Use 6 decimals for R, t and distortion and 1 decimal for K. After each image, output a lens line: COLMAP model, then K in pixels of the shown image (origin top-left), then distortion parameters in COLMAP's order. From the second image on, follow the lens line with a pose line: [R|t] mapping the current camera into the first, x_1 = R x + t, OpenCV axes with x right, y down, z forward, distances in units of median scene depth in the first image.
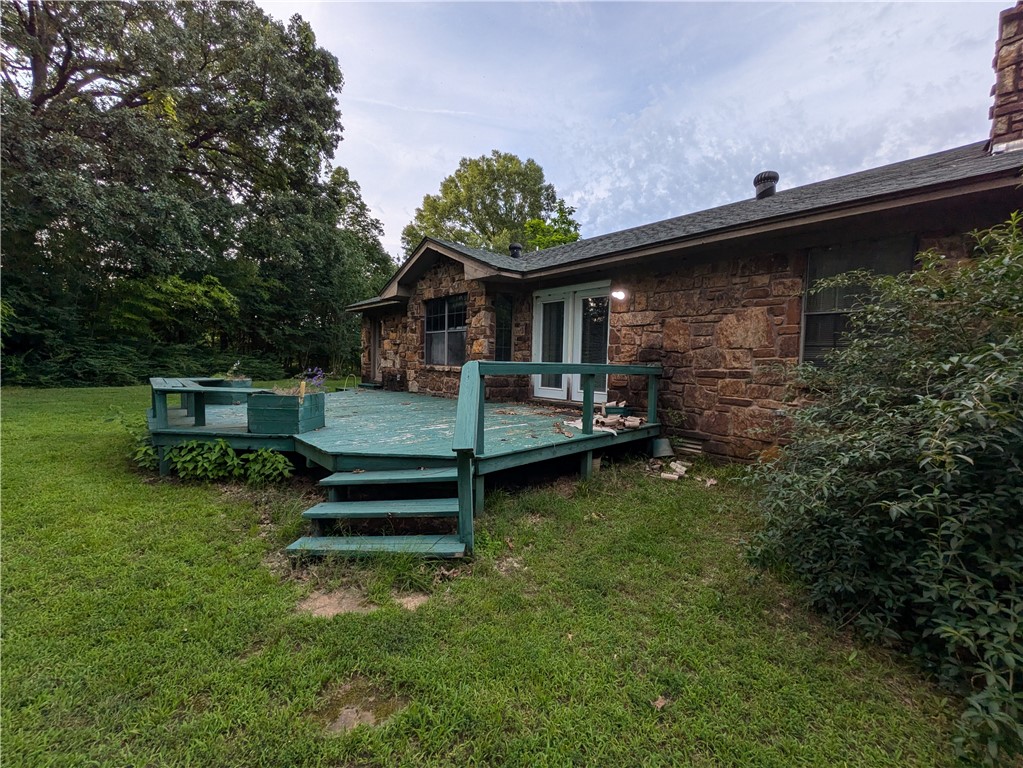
lens RADIAL K [[404.3, 0, 510.5], [0, 404.3, 383.8], [0, 0, 1]] dist [-0.001788, -0.000179]
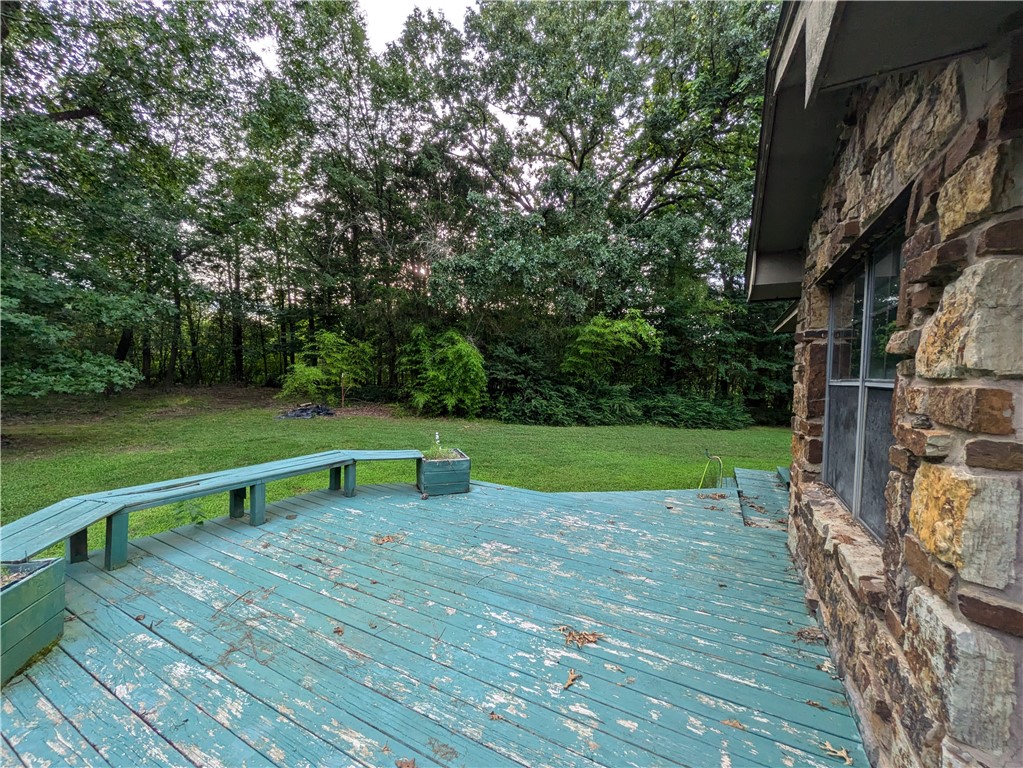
lens RADIAL K [[404.3, 0, 512.7], [0, 404.3, 387.7], [0, 0, 1]] dist [-0.001788, -0.000179]
pose [[0.311010, 0.022190, -0.950147, 0.010186], [-0.072312, 0.997382, -0.000377, -0.086022], [0.947652, 0.068825, 0.311801, 0.549723]]
